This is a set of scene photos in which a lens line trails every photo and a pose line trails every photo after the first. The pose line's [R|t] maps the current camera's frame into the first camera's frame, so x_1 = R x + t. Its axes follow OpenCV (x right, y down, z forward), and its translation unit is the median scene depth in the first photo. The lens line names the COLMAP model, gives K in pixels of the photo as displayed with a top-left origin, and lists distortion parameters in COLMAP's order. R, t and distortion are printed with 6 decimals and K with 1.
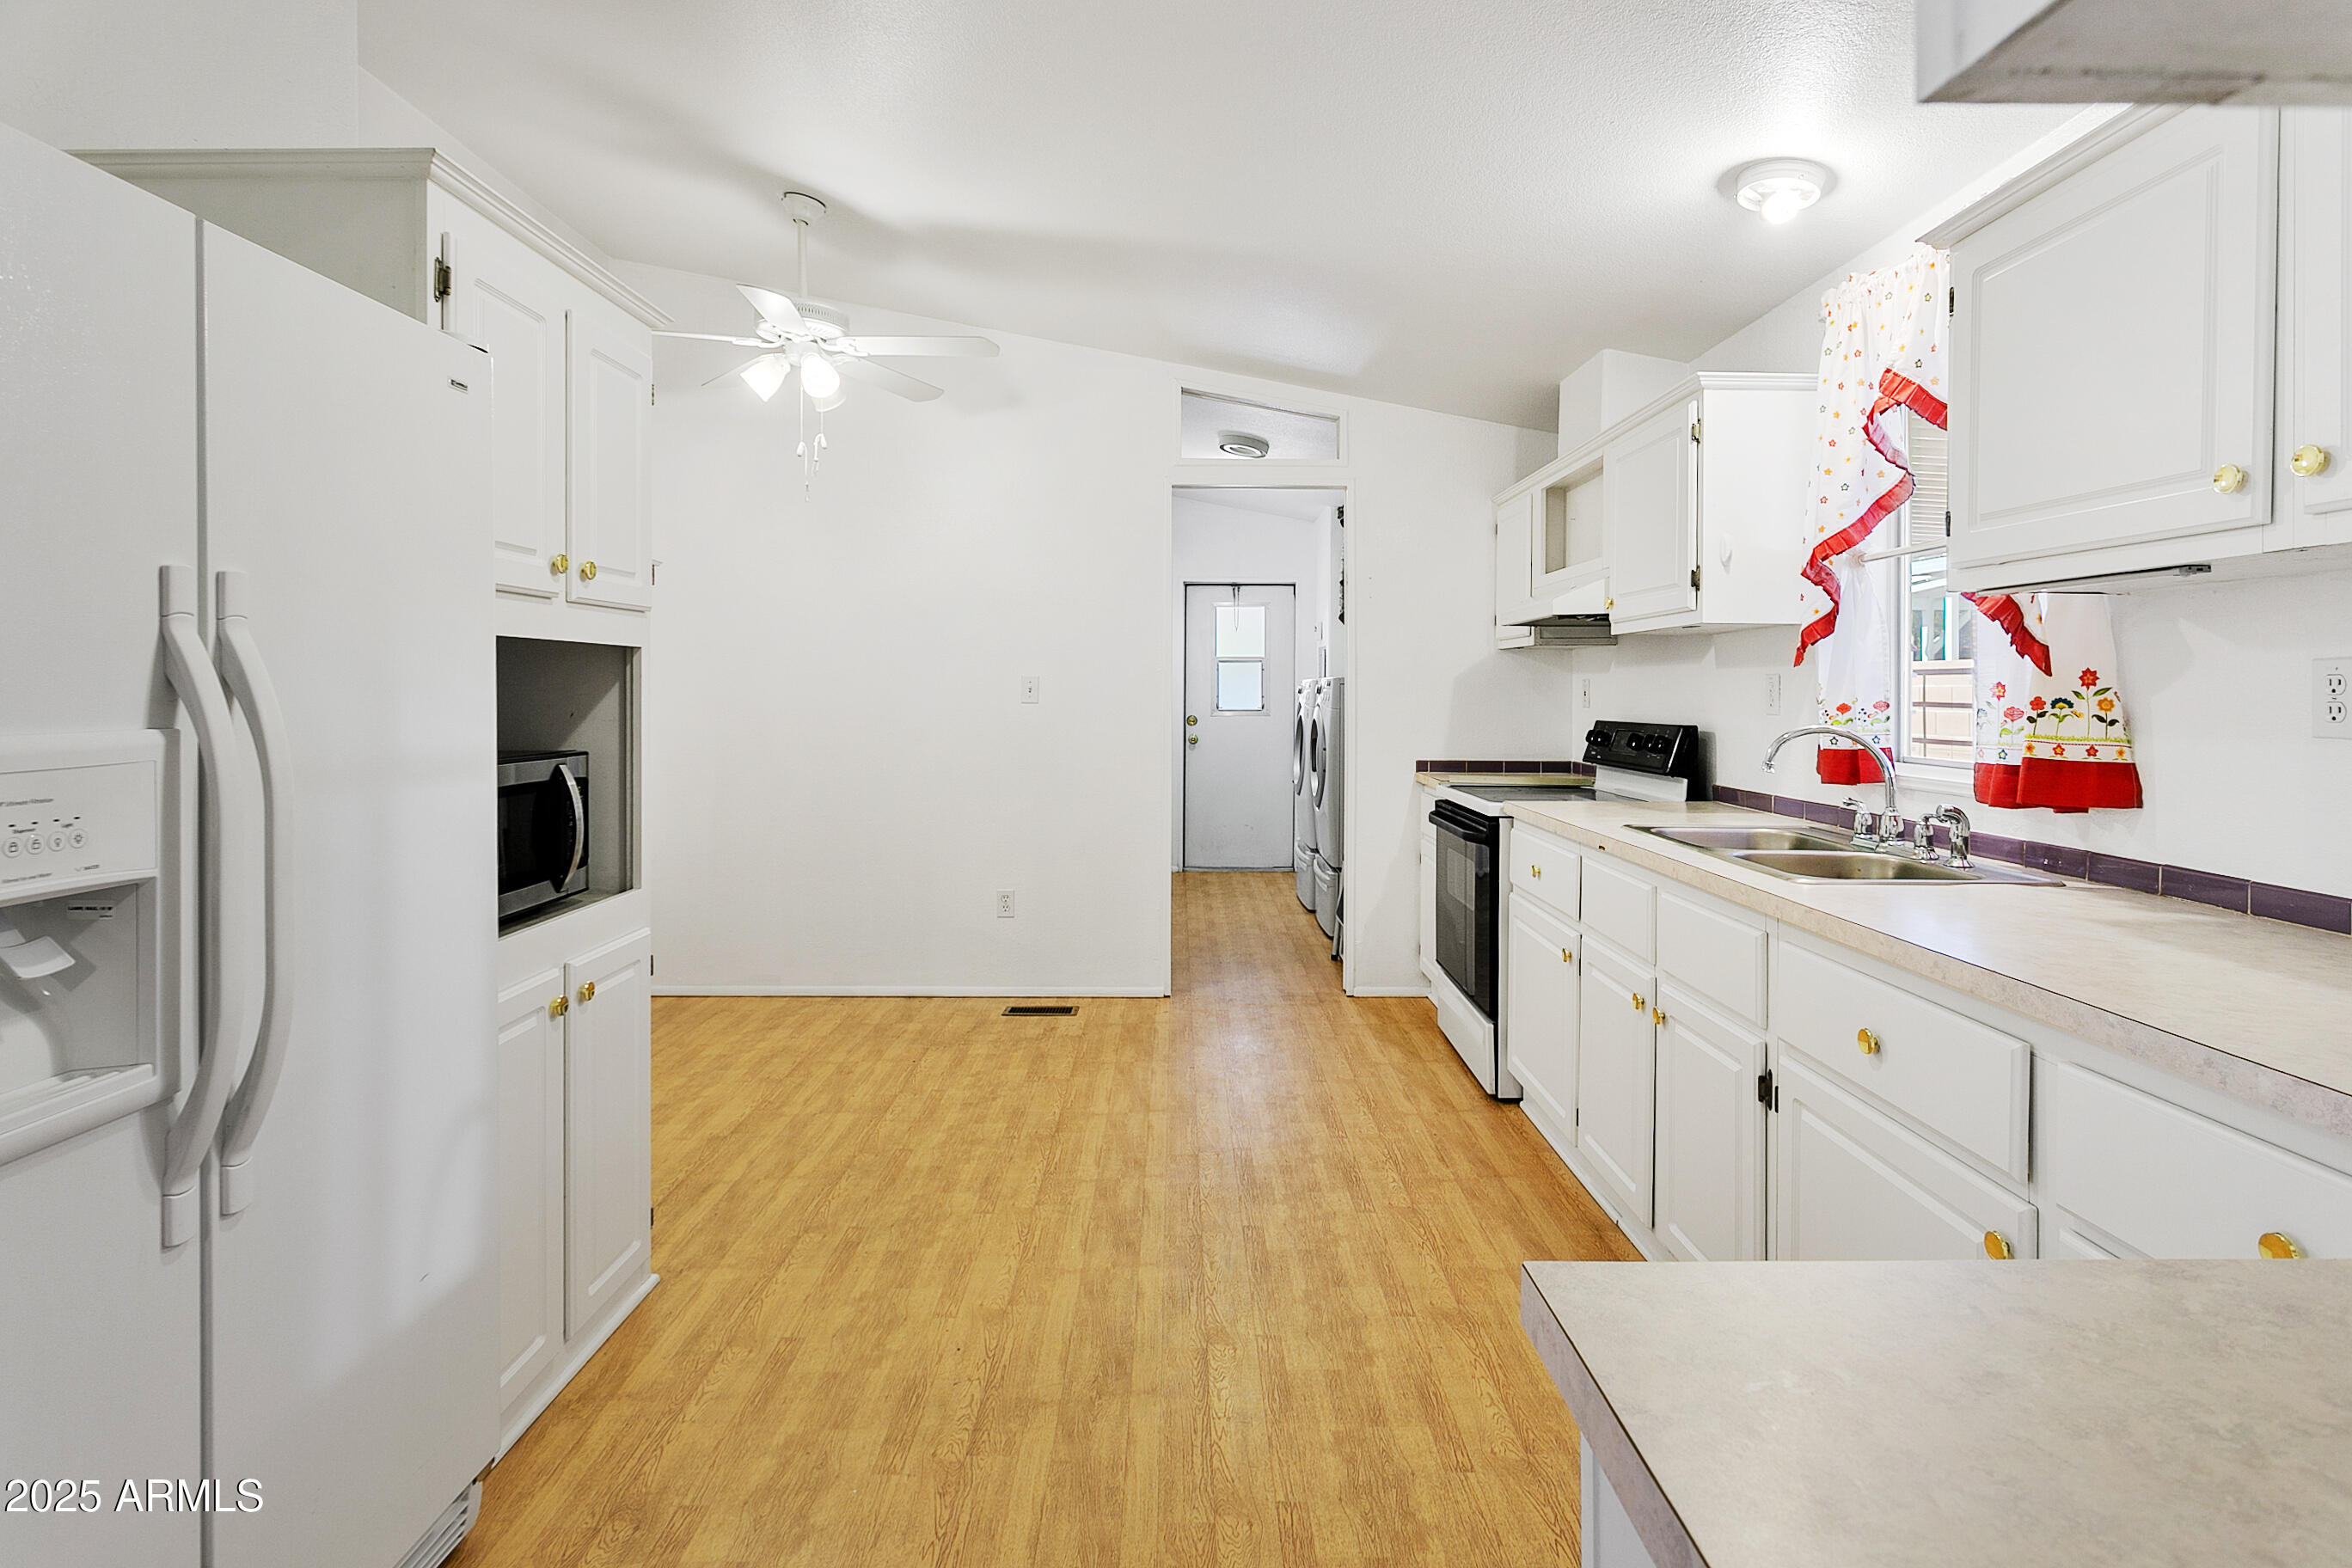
lens RADIAL K [[1159.1, 0, 1178.8], [0, 1159.1, 689.8], [0, 0, 1]] dist [0.000989, 0.000555]
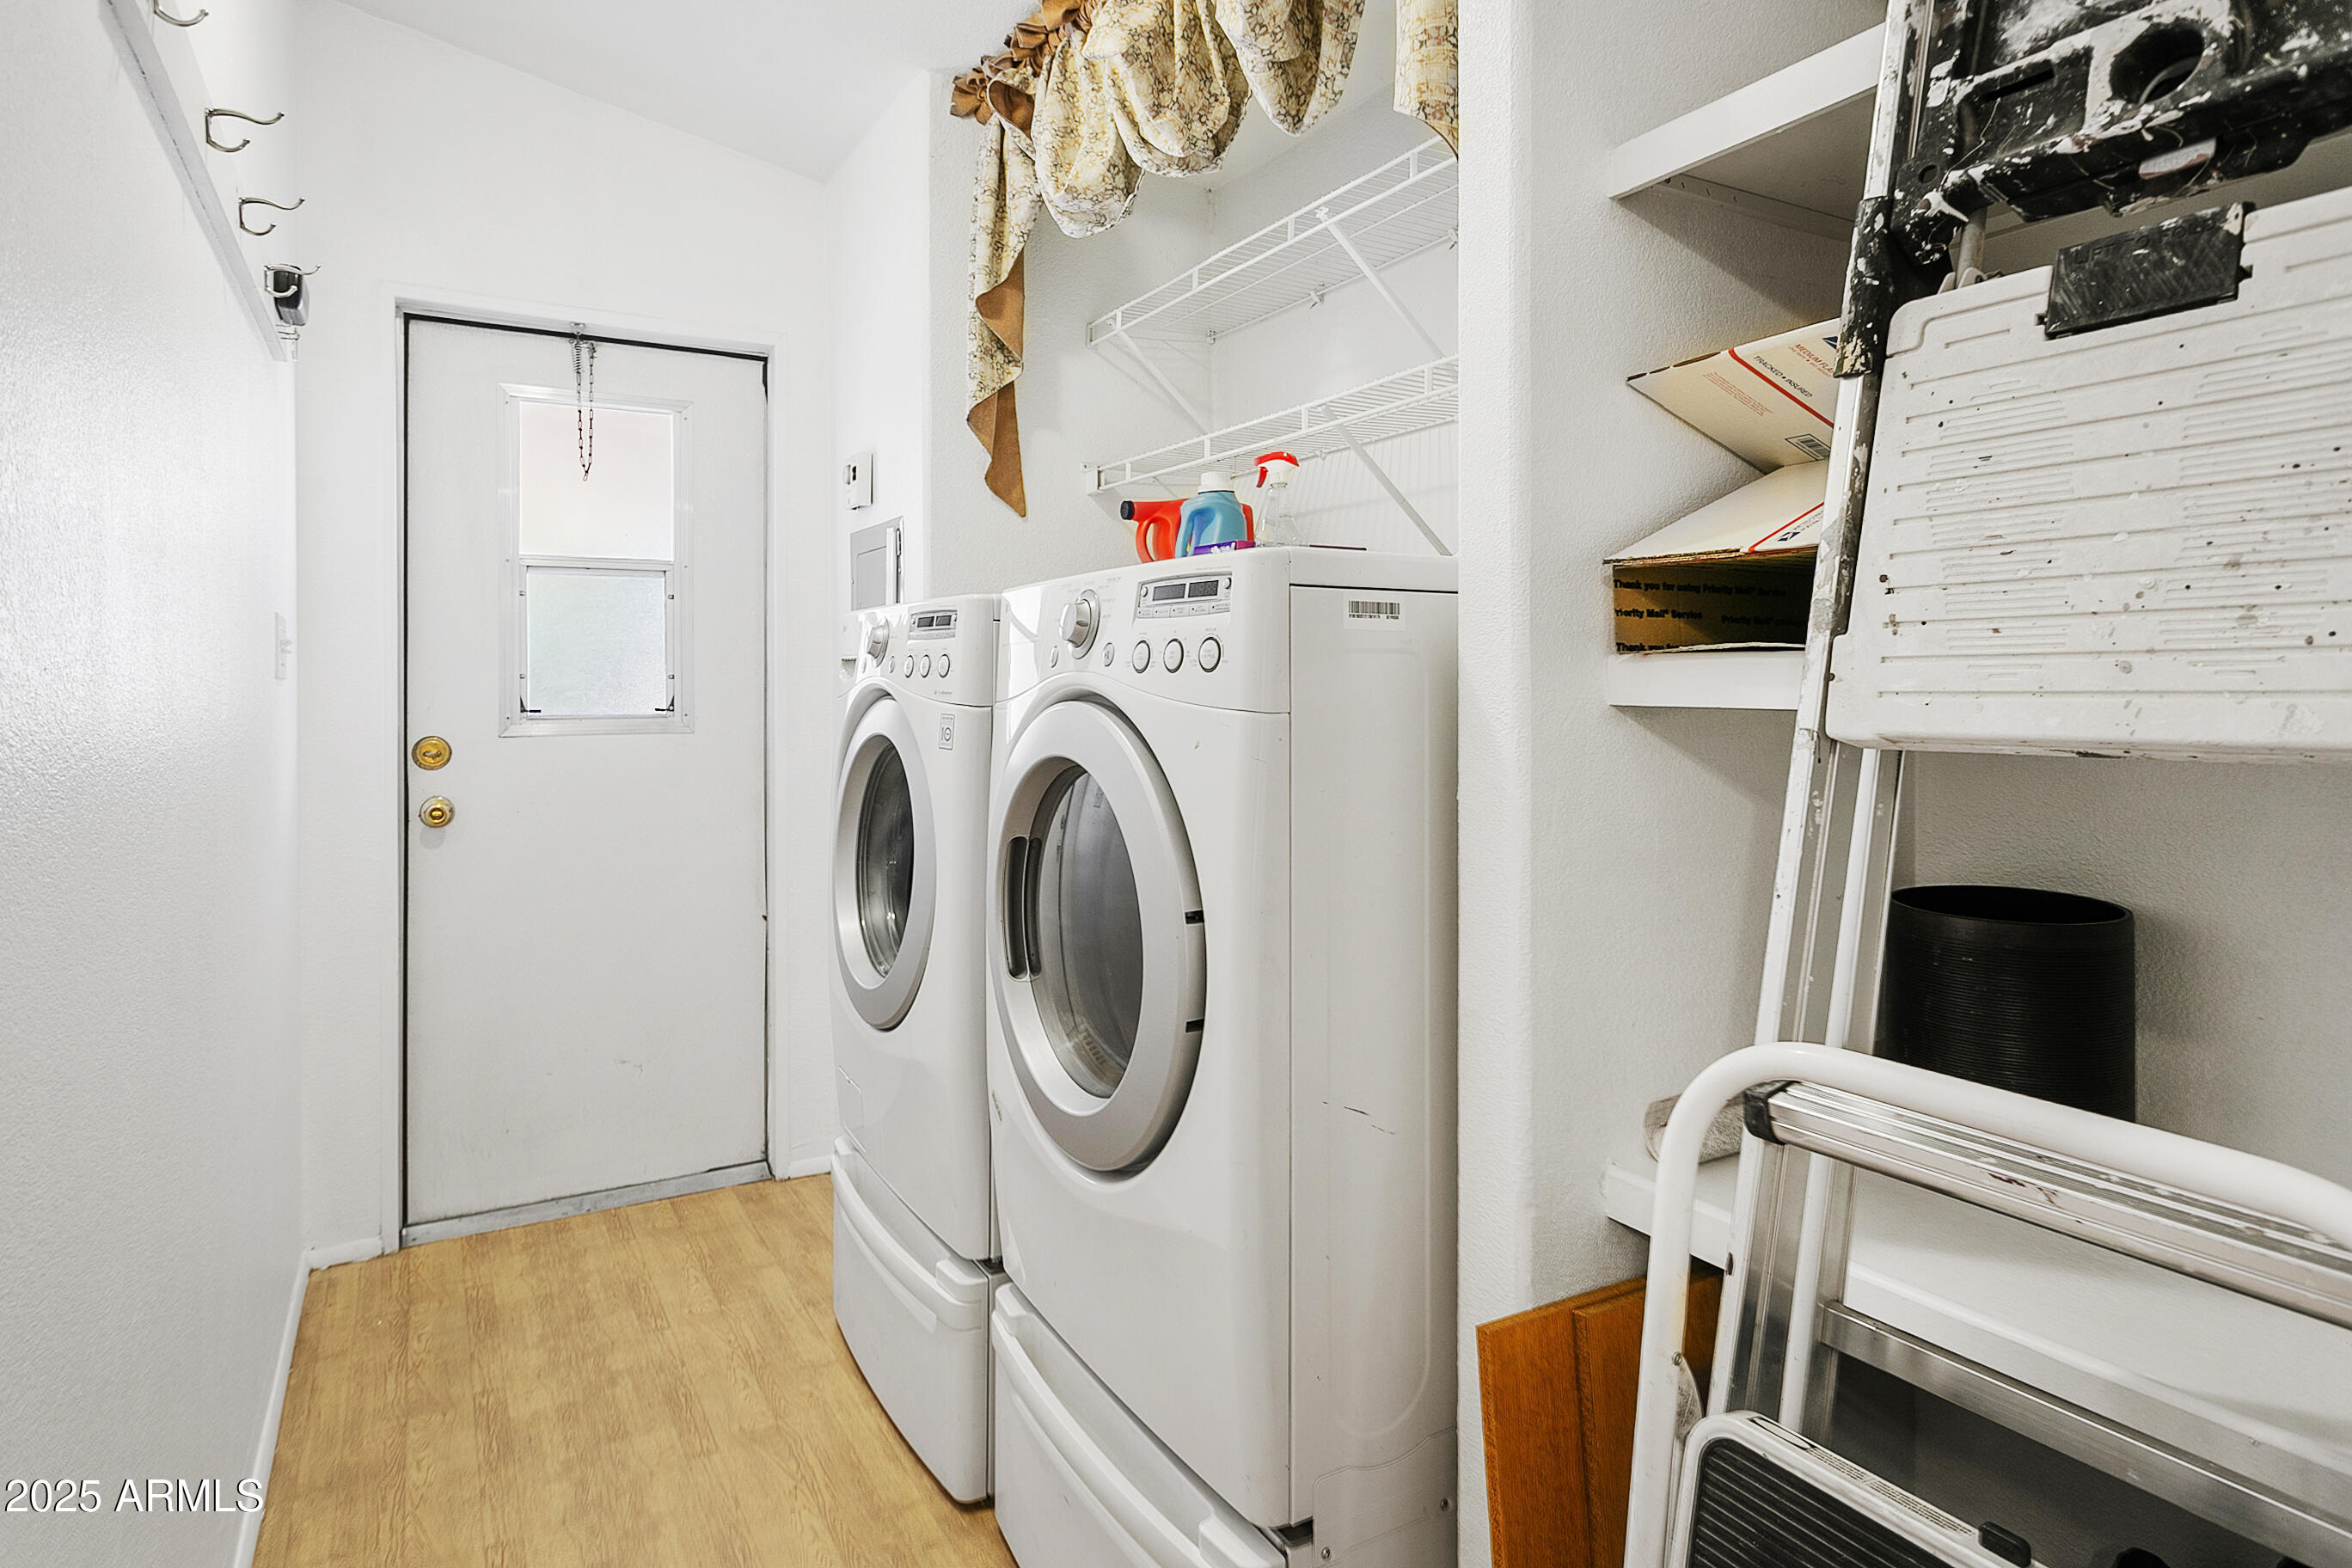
lens RADIAL K [[1376.7, 0, 1167.9], [0, 1376.7, 680.9], [0, 0, 1]] dist [-0.002227, 0.183325]
pose [[0.873855, -0.008653, 0.486110, 0.003724], [0.009079, 0.999958, 0.001479, 0.016437], [-0.486102, 0.003121, 0.873897, 1.188727]]
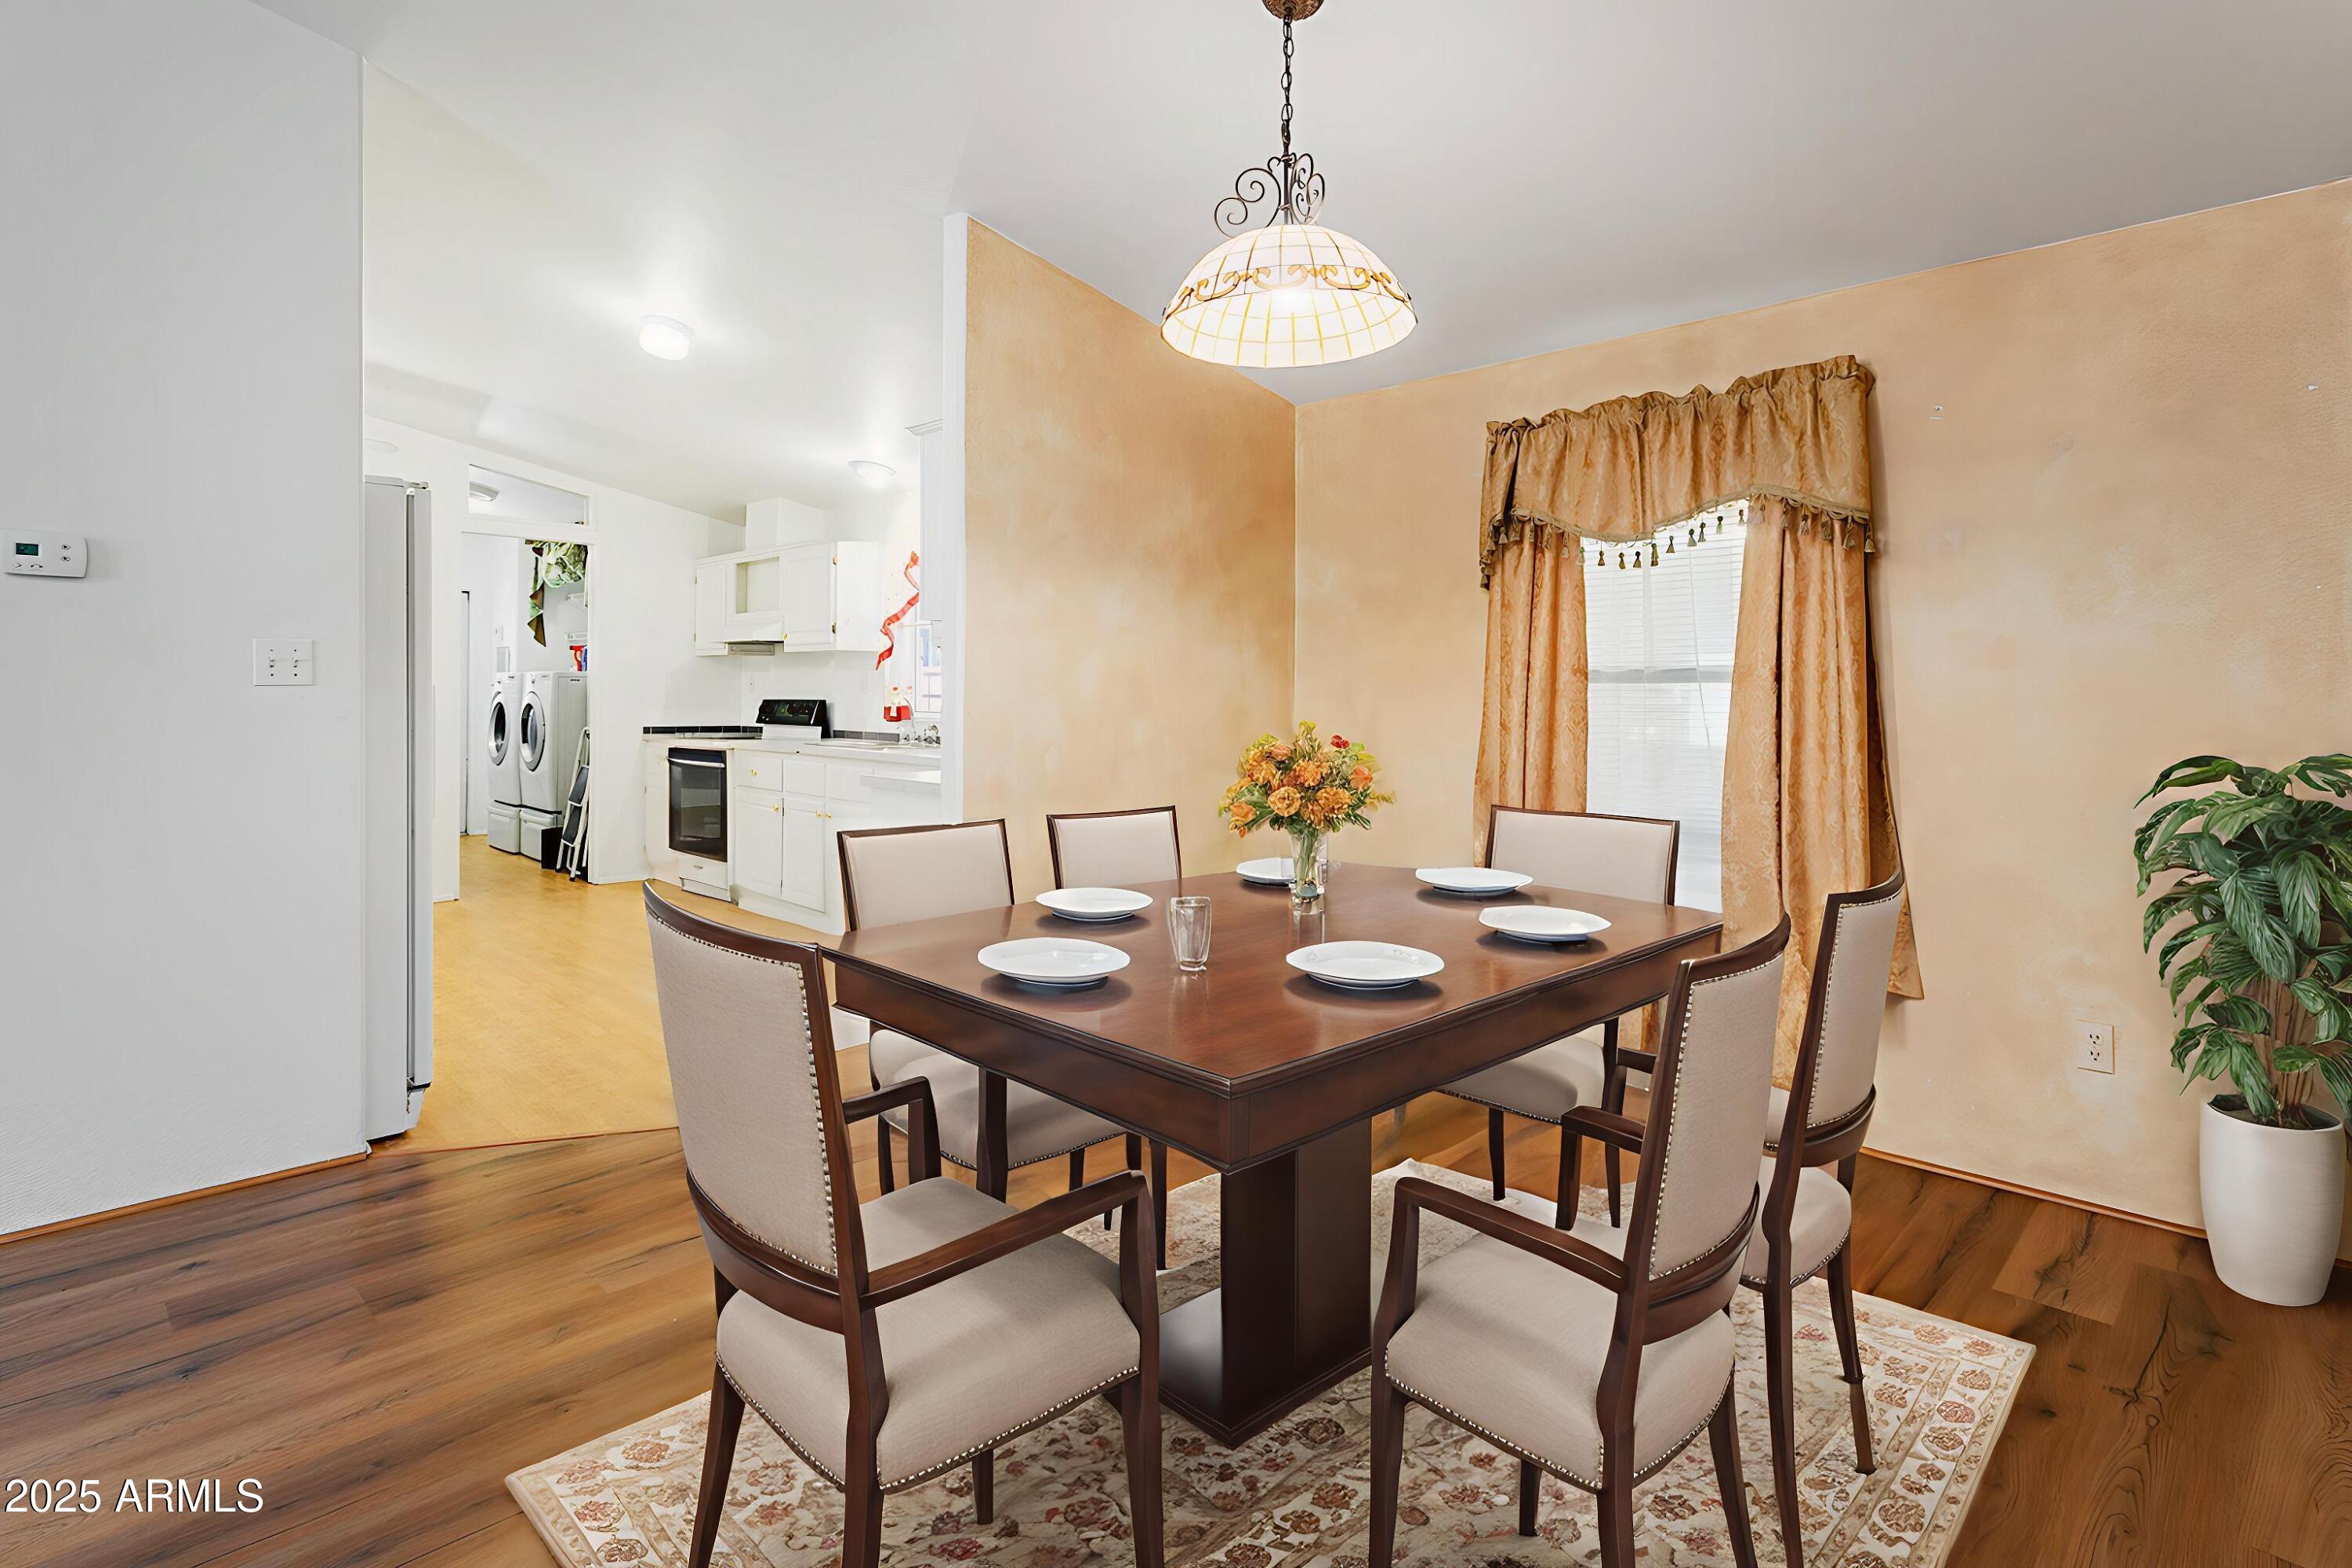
lens RADIAL K [[1159.1, 0, 1178.8], [0, 1159.1, 689.8], [0, 0, 1]] dist [0.000989, 0.000555]
pose [[0.703388, 0.001227, 0.710805, -0.486428], [-0.002340, 0.999997, 0.000590, 0.010906], [-0.710802, -0.002078, 0.703389, -0.743645]]
